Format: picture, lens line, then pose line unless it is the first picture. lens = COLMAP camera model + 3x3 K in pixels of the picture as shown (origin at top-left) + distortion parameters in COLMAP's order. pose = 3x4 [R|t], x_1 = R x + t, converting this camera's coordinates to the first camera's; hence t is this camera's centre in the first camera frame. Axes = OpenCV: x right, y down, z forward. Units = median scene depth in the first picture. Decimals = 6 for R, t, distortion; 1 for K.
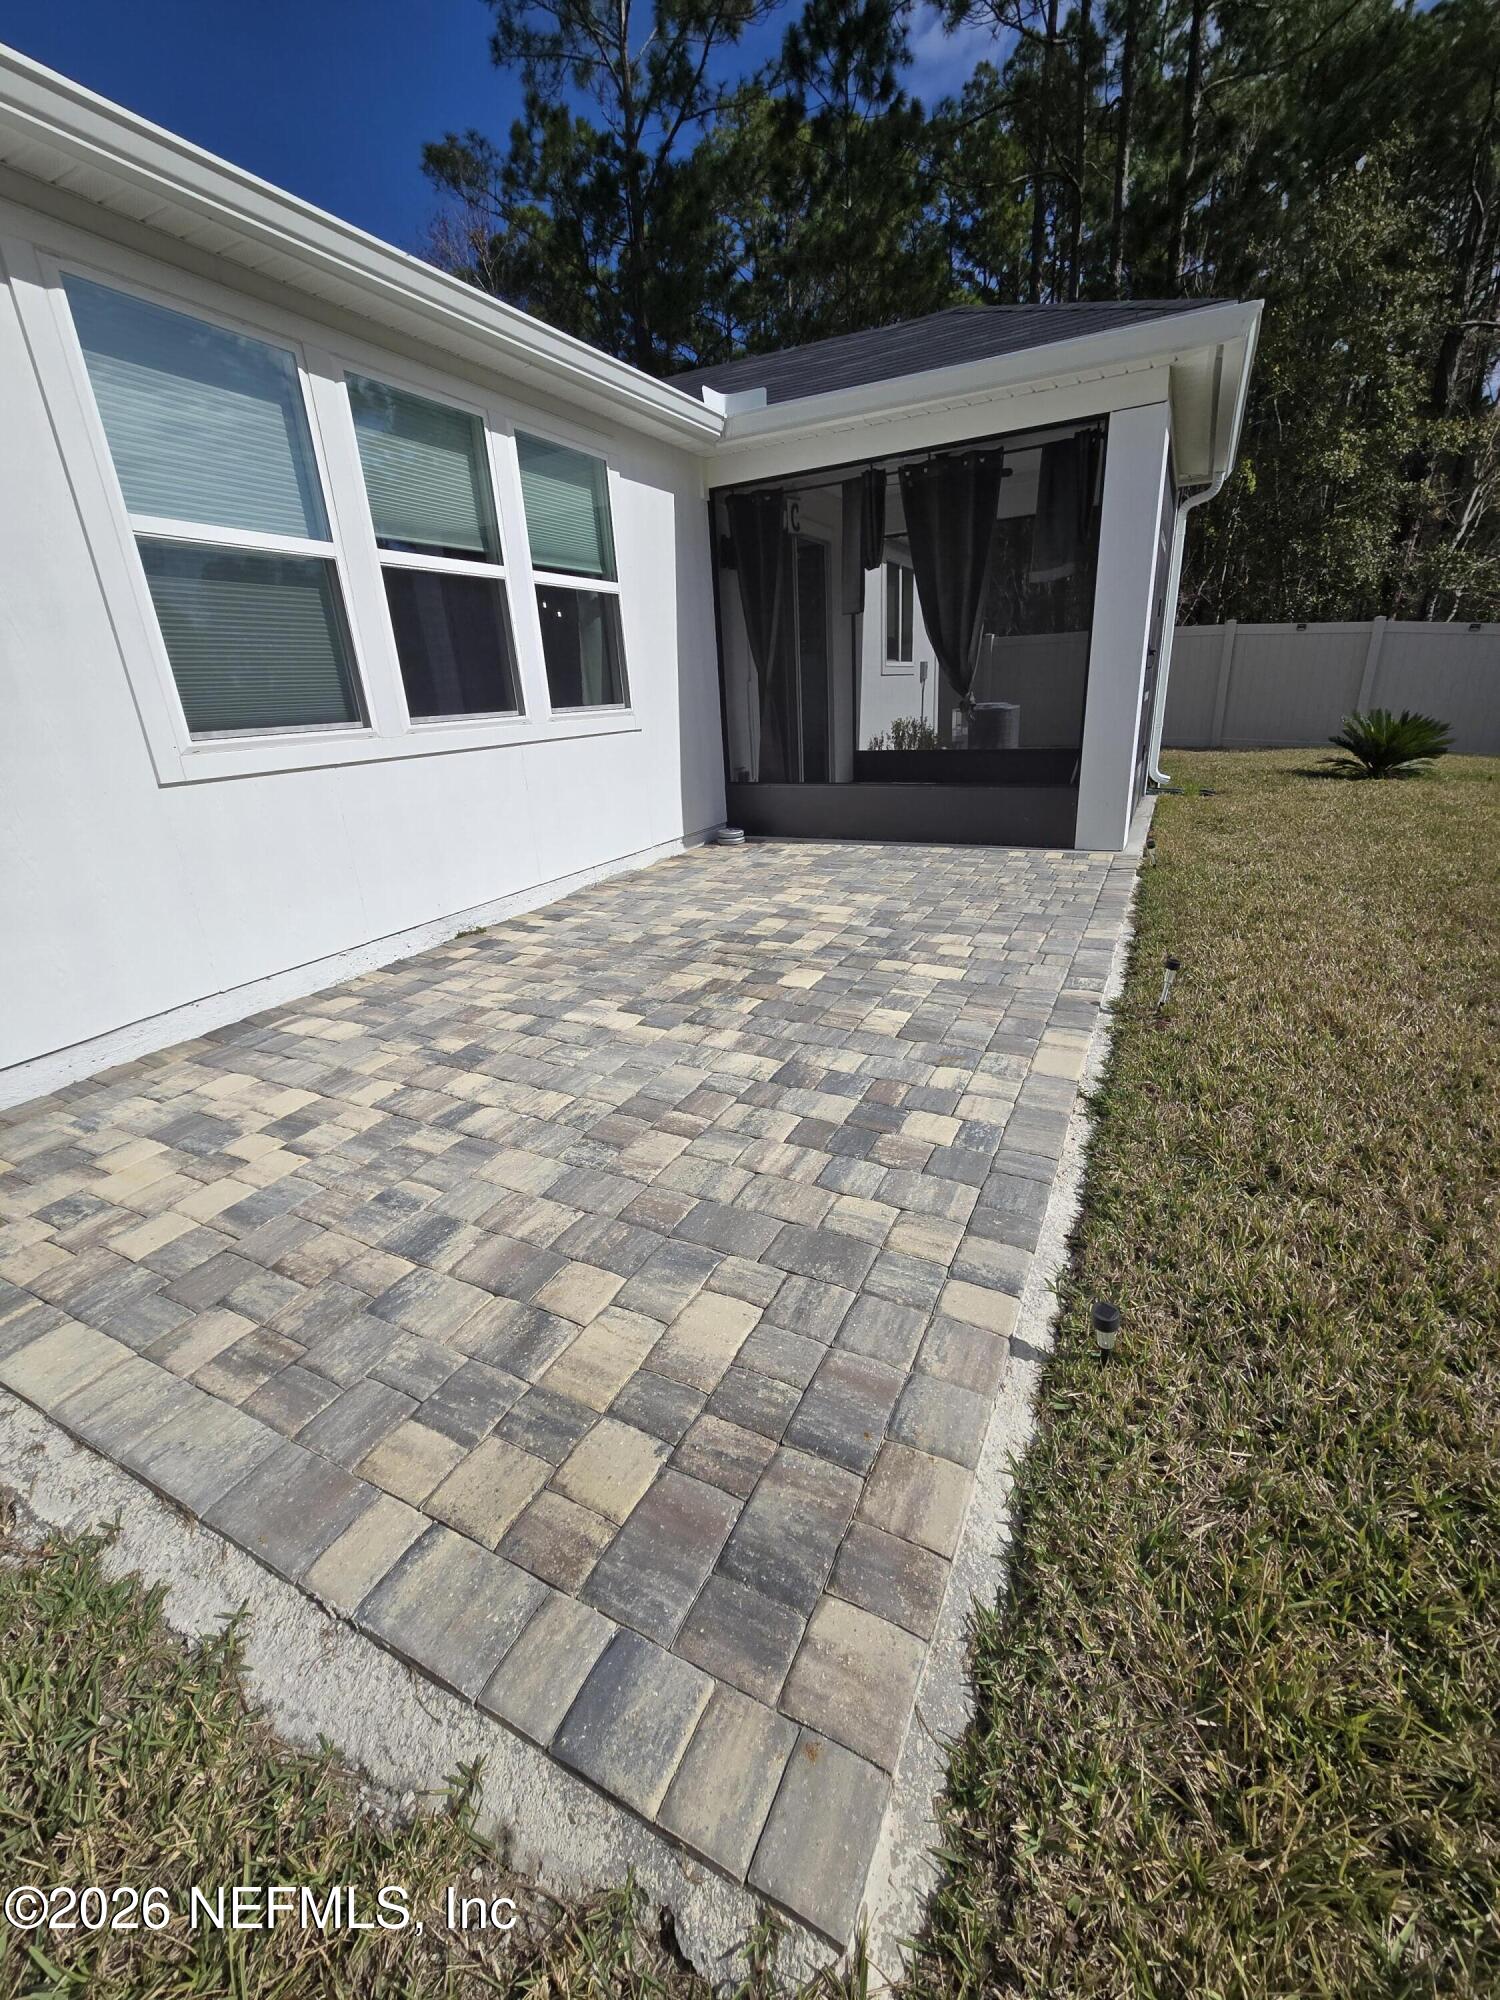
lens RADIAL K [[821.8, 0, 755.6], [0, 821.8, 997.5], [0, 0, 1]] dist [0.001749, 0.000602]
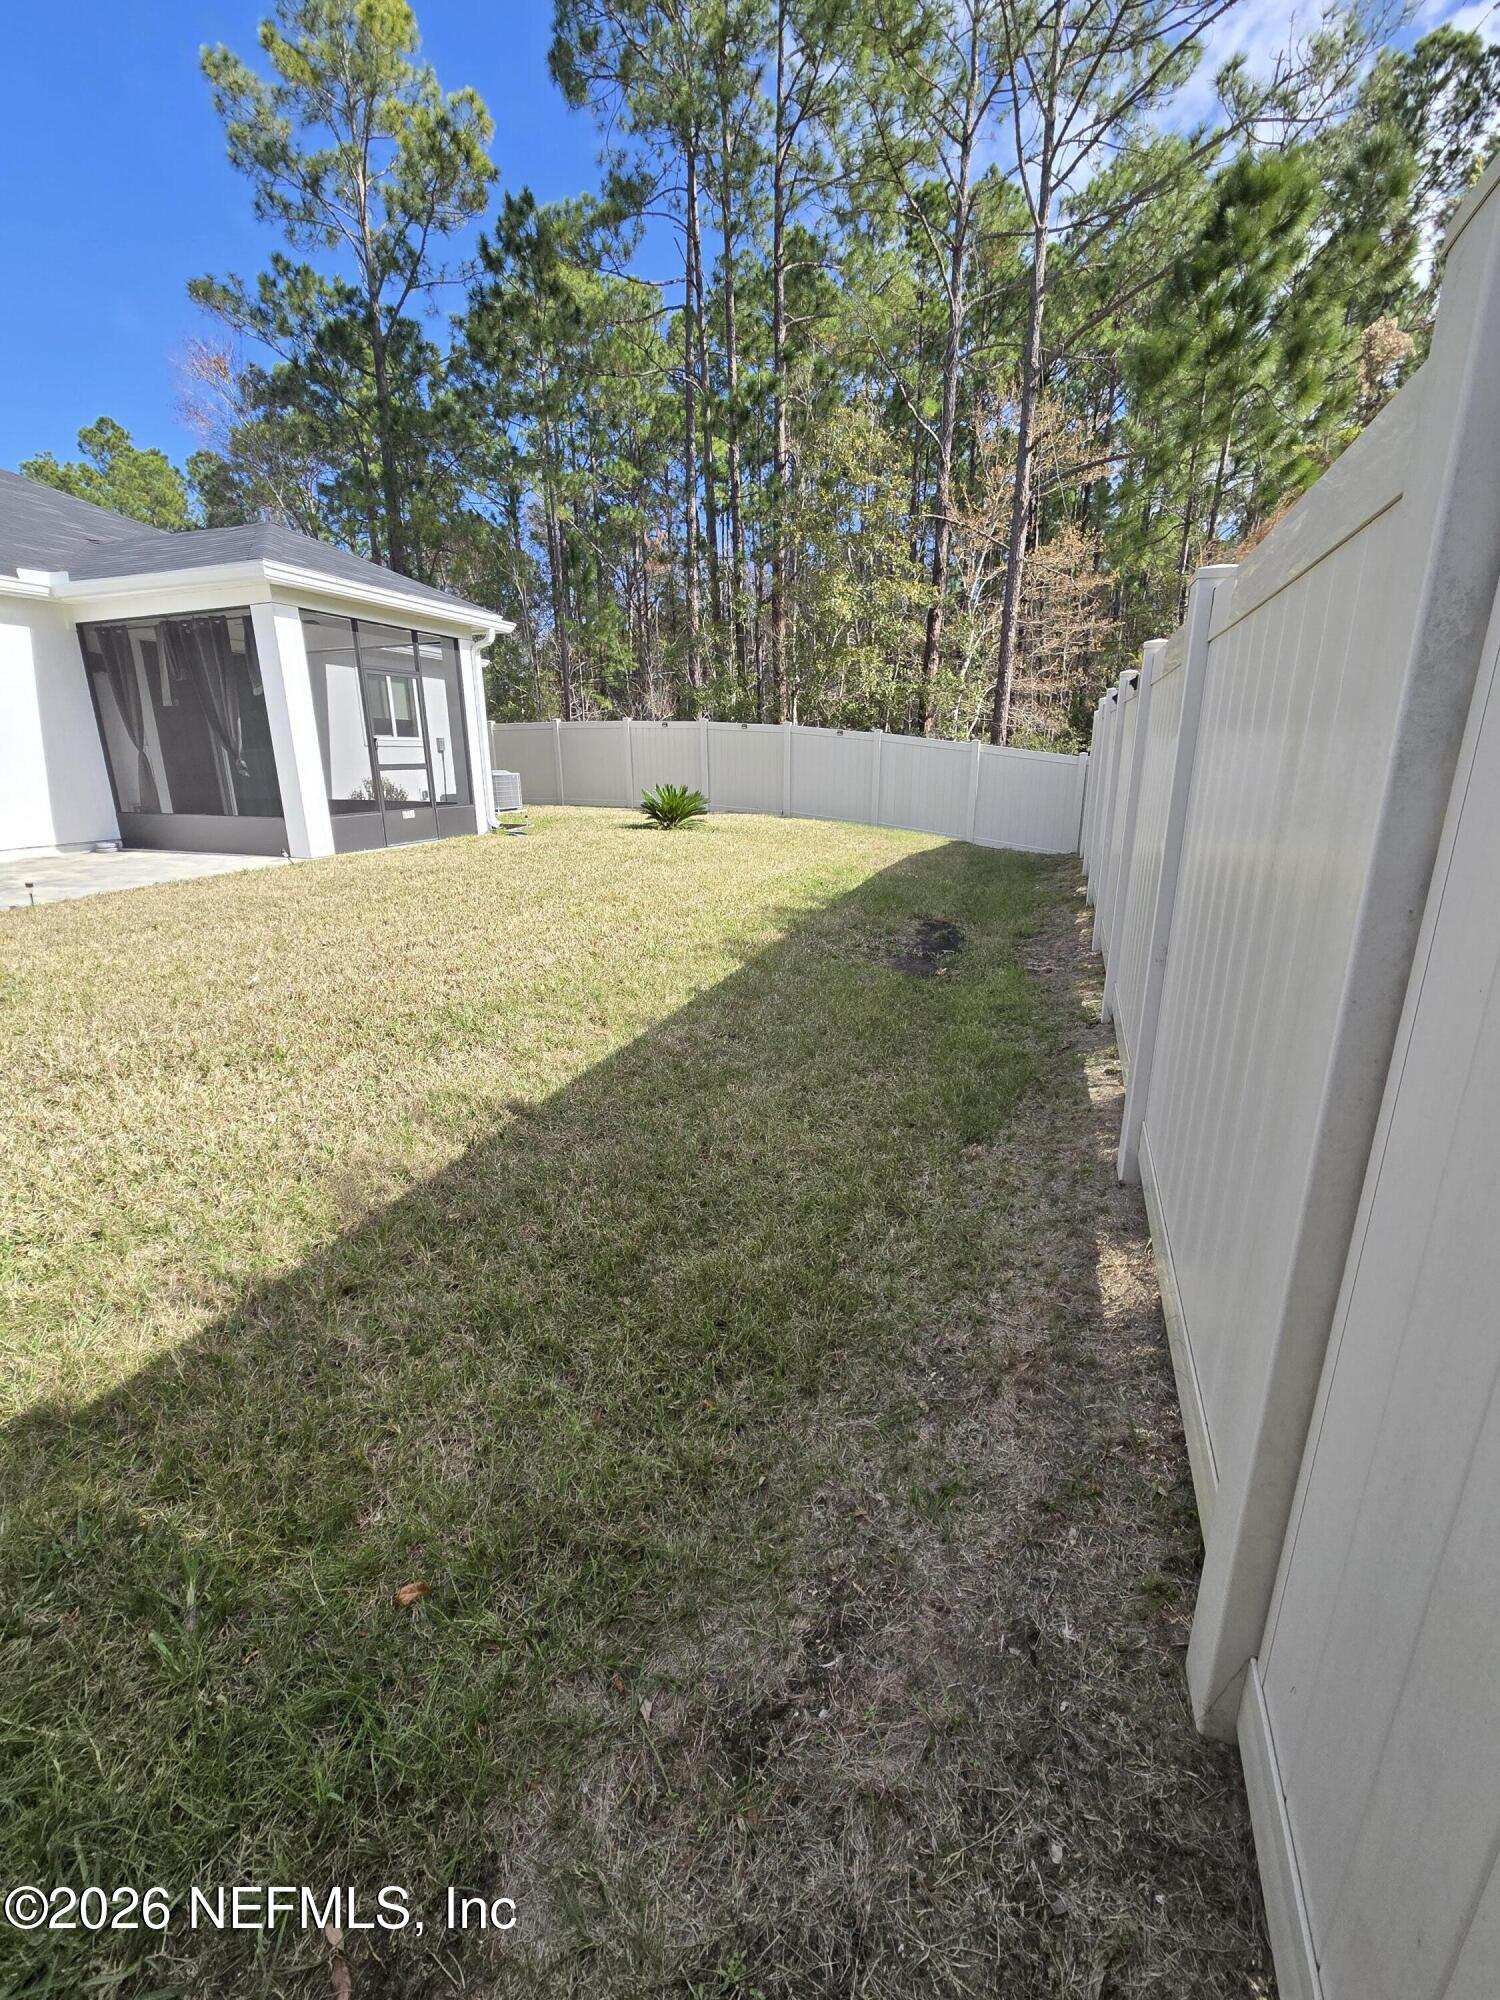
lens RADIAL K [[821.8, 0, 745.2], [0, 821.8, 993.3], [0, 0, 1]] dist [0.001749, 0.000602]
pose [[0.992985, 0.013650, 0.117449, 0.293070], [-0.004494, 0.996953, -0.077874, 0.055003], [-0.118154, 0.076800, 0.990021, -0.180488]]
